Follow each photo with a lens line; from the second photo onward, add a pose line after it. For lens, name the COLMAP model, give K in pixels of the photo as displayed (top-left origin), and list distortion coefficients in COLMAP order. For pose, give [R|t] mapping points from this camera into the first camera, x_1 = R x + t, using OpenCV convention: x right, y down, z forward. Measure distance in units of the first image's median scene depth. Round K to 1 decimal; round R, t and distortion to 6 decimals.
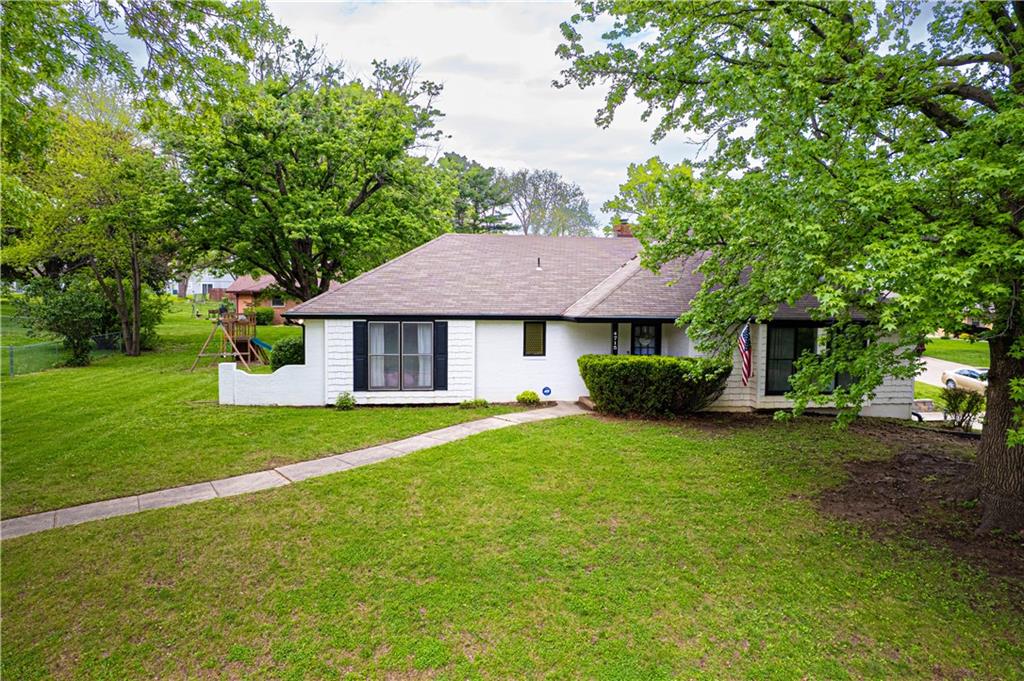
lens RADIAL K [[649.5, 0, 512.0], [0, 649.5, 340.5], [0, 0, 1]] dist [-0.001171, -0.150219]
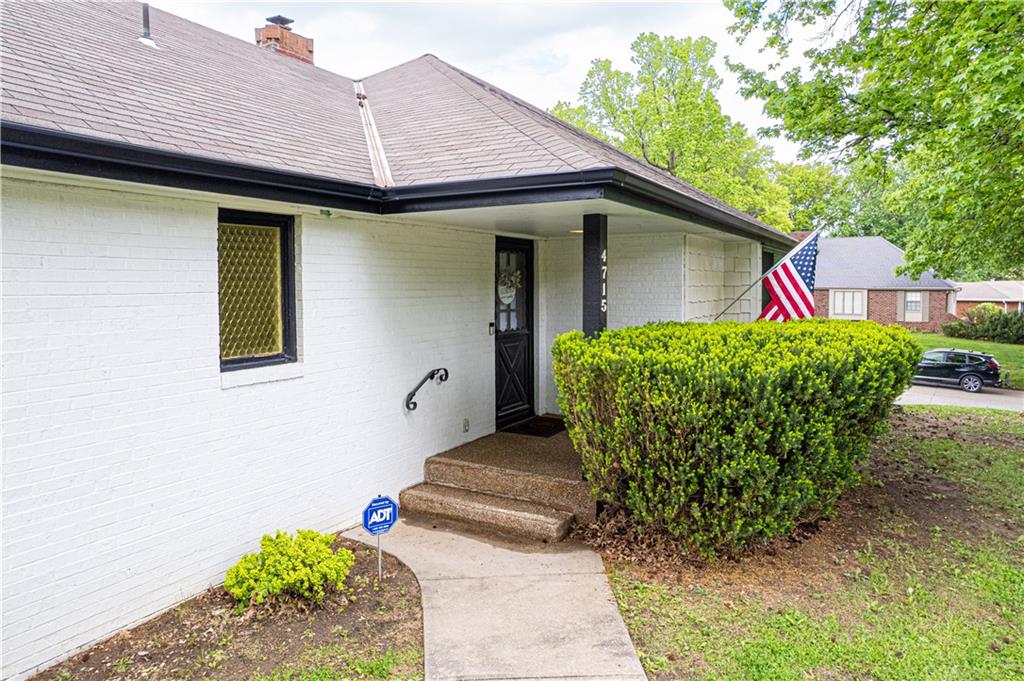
lens RADIAL K [[660.9, 0, 512.1], [0, 660.9, 310.5], [0, 0, 1]] dist [-0.065144, 0.059677]
pose [[0.625849, -0.046211, 0.778574, -0.091263], [0.063291, 0.997960, 0.008356, 0.008282], [-0.777372, 0.044047, 0.627497, 0.818250]]
